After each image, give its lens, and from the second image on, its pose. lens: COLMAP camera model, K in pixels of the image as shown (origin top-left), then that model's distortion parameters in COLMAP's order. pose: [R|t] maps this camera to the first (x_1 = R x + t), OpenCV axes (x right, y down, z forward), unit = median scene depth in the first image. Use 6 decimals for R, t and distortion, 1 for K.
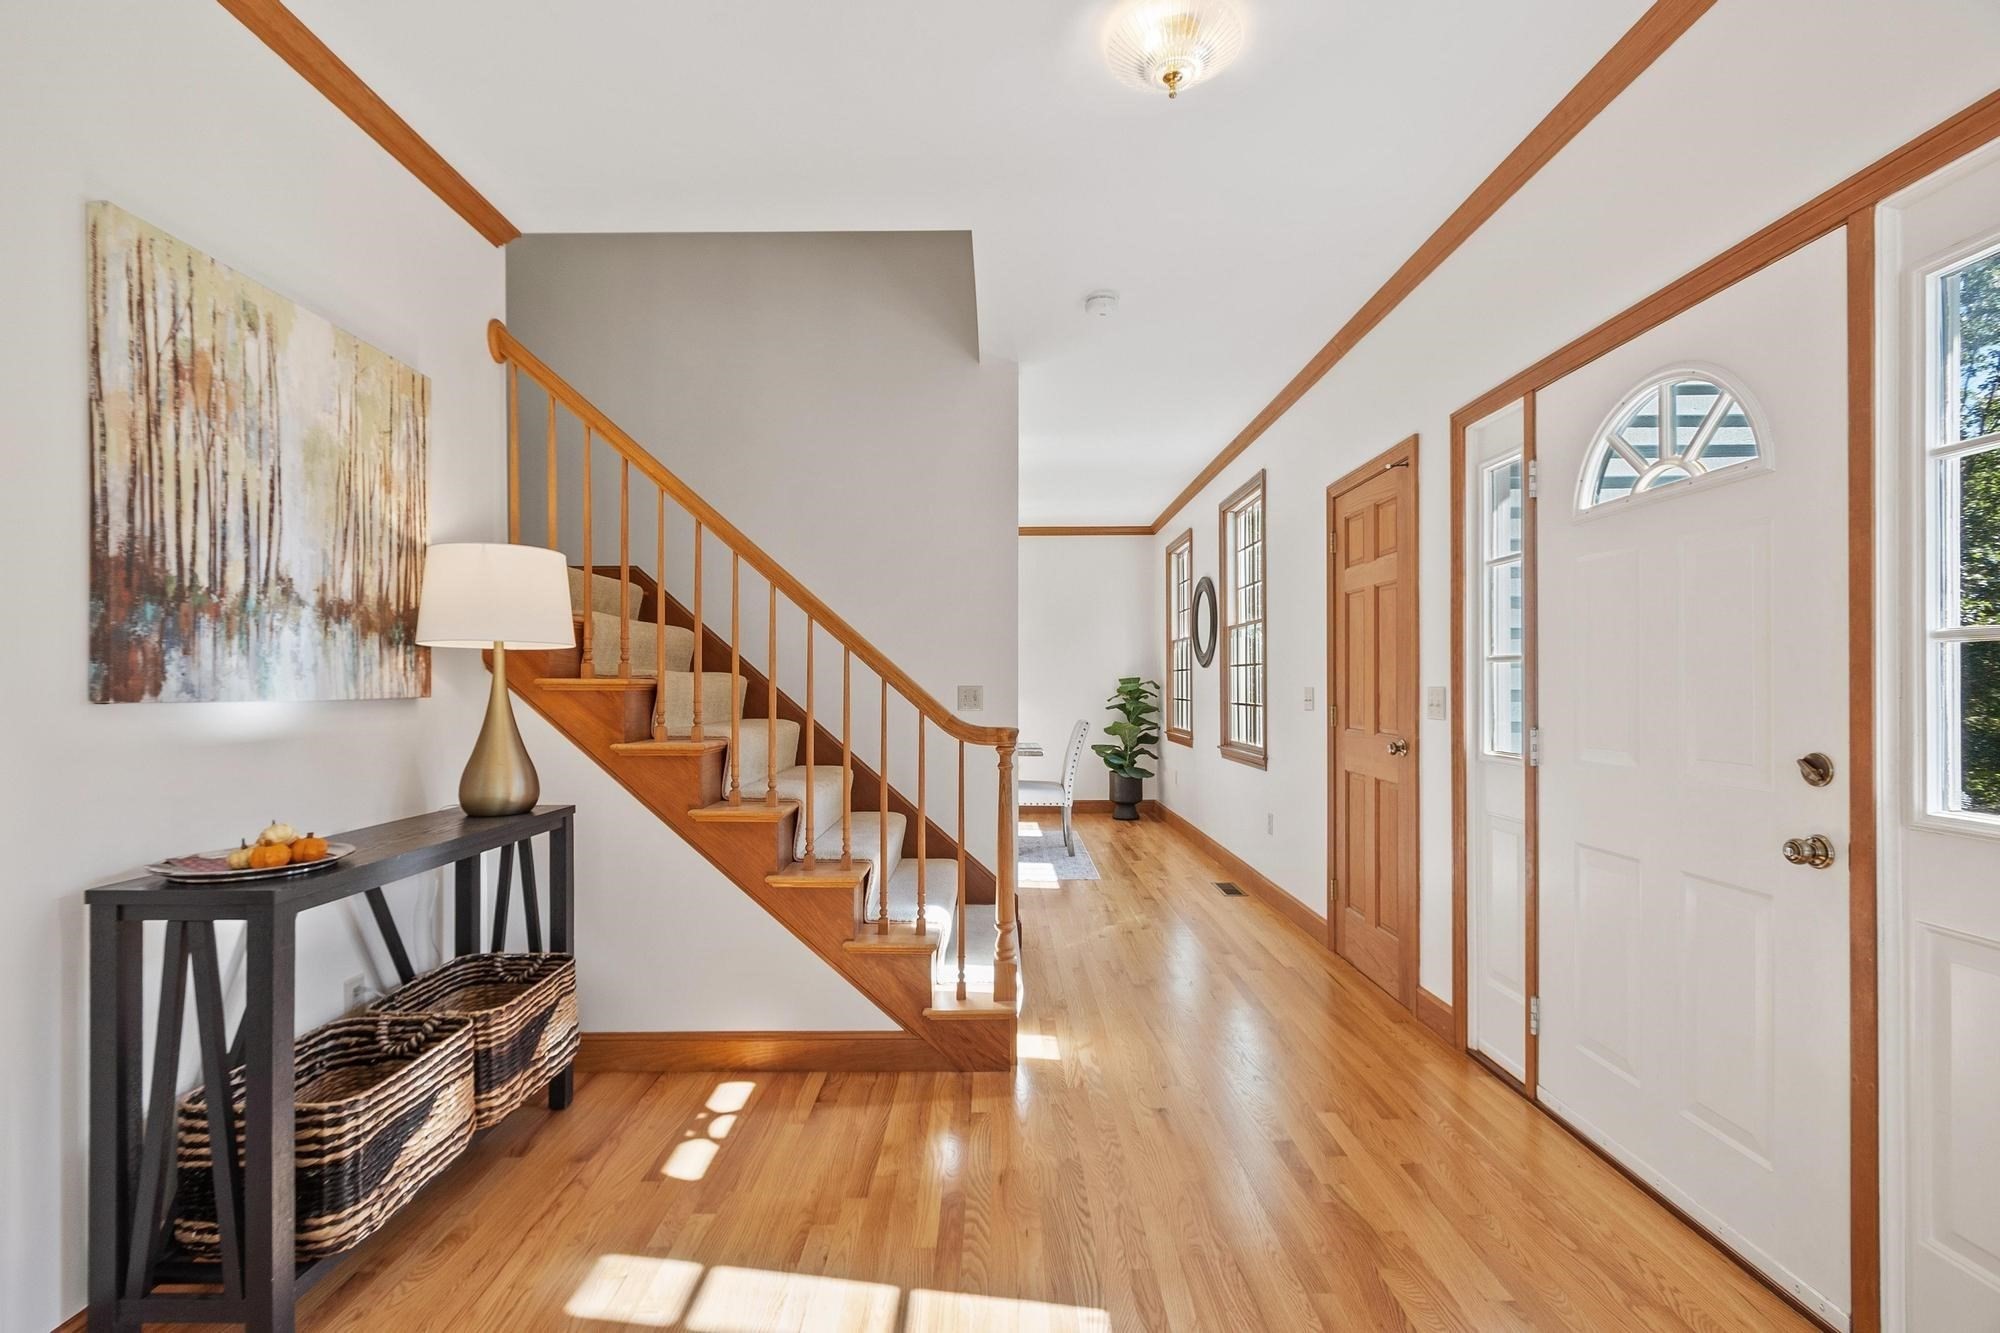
lens RADIAL K [[873.4, 0, 1007.6], [0, 873.4, 682.1], [0, 0, 1]] dist [0.004205, -0.000177]
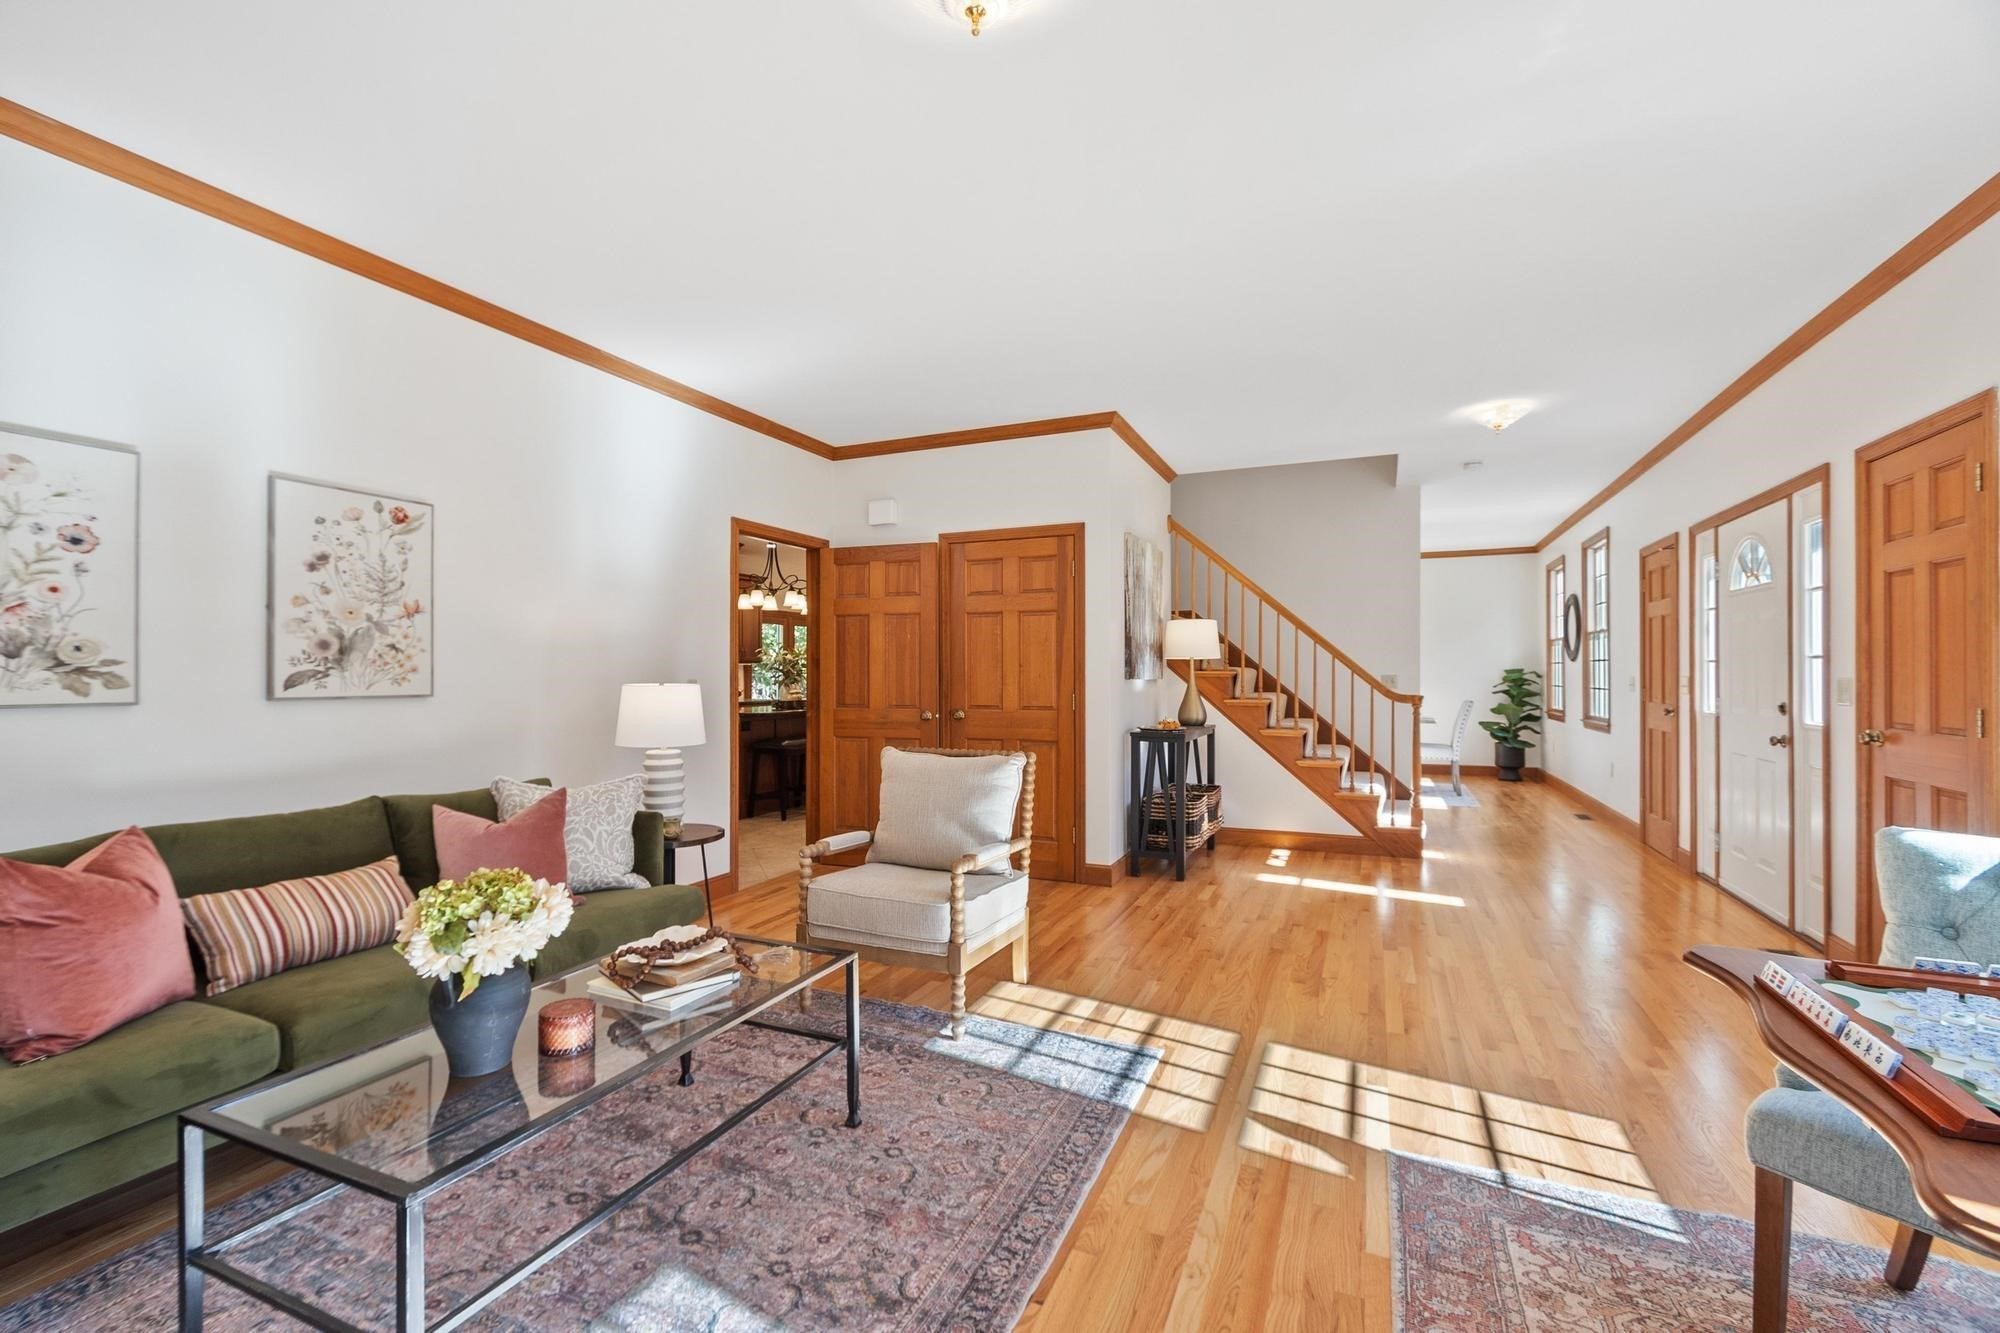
lens RADIAL K [[873.4, 0, 982.2], [0, 873.4, 667.2], [0, 0, 1]] dist [0.004205, -0.000177]
pose [[0.906156, 0.000308, -0.422943, -0.078928], [-0.001953, 0.999992, -0.003457, -0.005394], [0.422939, 0.003959, 0.906150, -1.748559]]
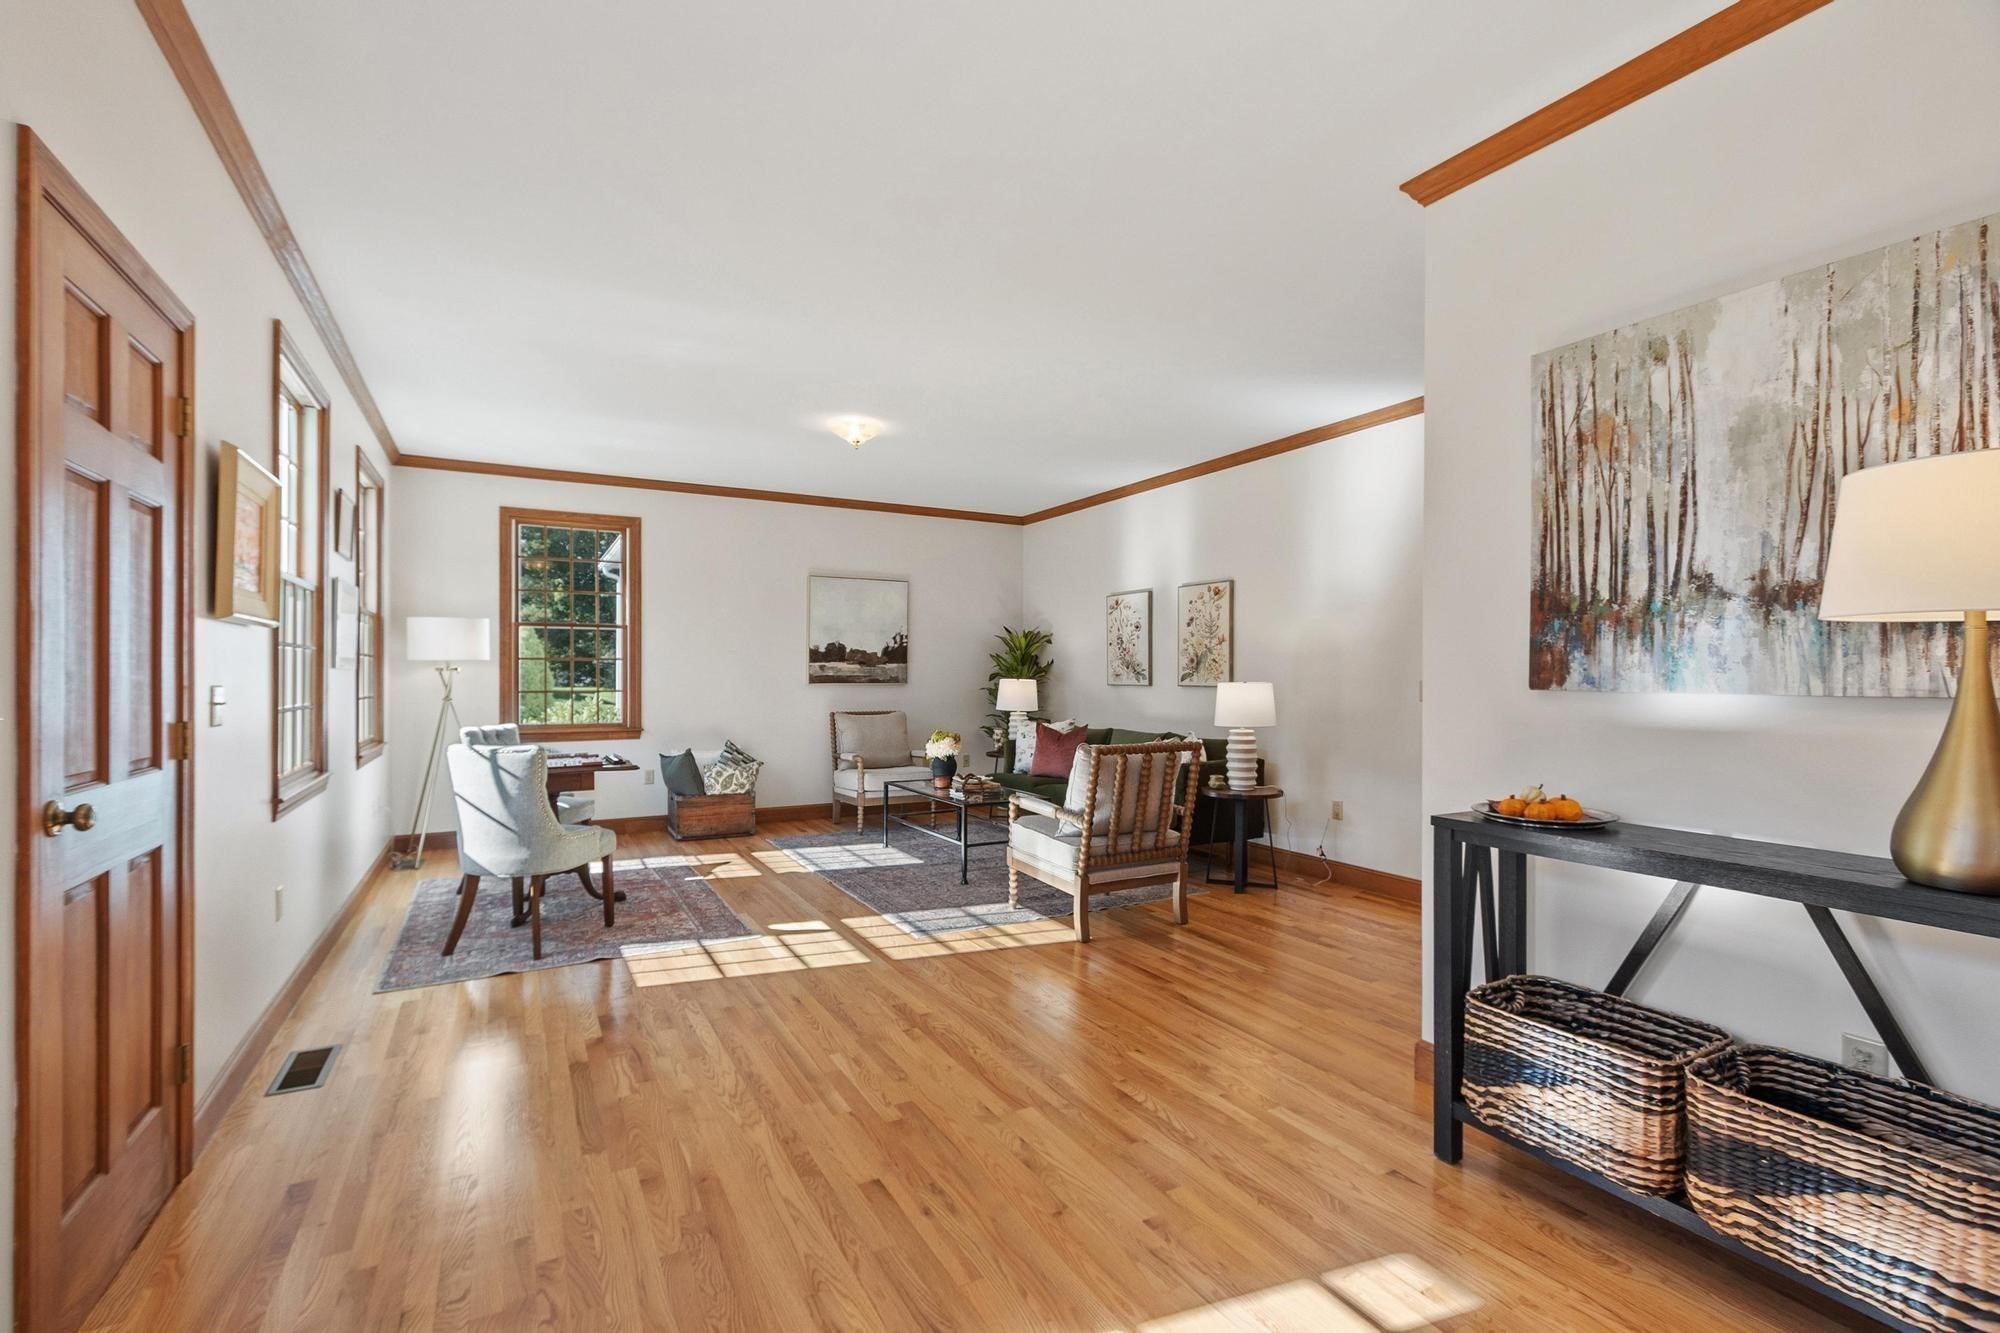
lens RADIAL K [[873.4, 0, 965.4], [0, 873.4, 665.5], [0, 0, 1]] dist [0.004205, -0.000177]
pose [[-0.892365, -0.000240, -0.451315, 0.390273], [0.004112, 0.999954, -0.008662, -0.005923], [0.451297, -0.009585, -0.892323, 1.429179]]
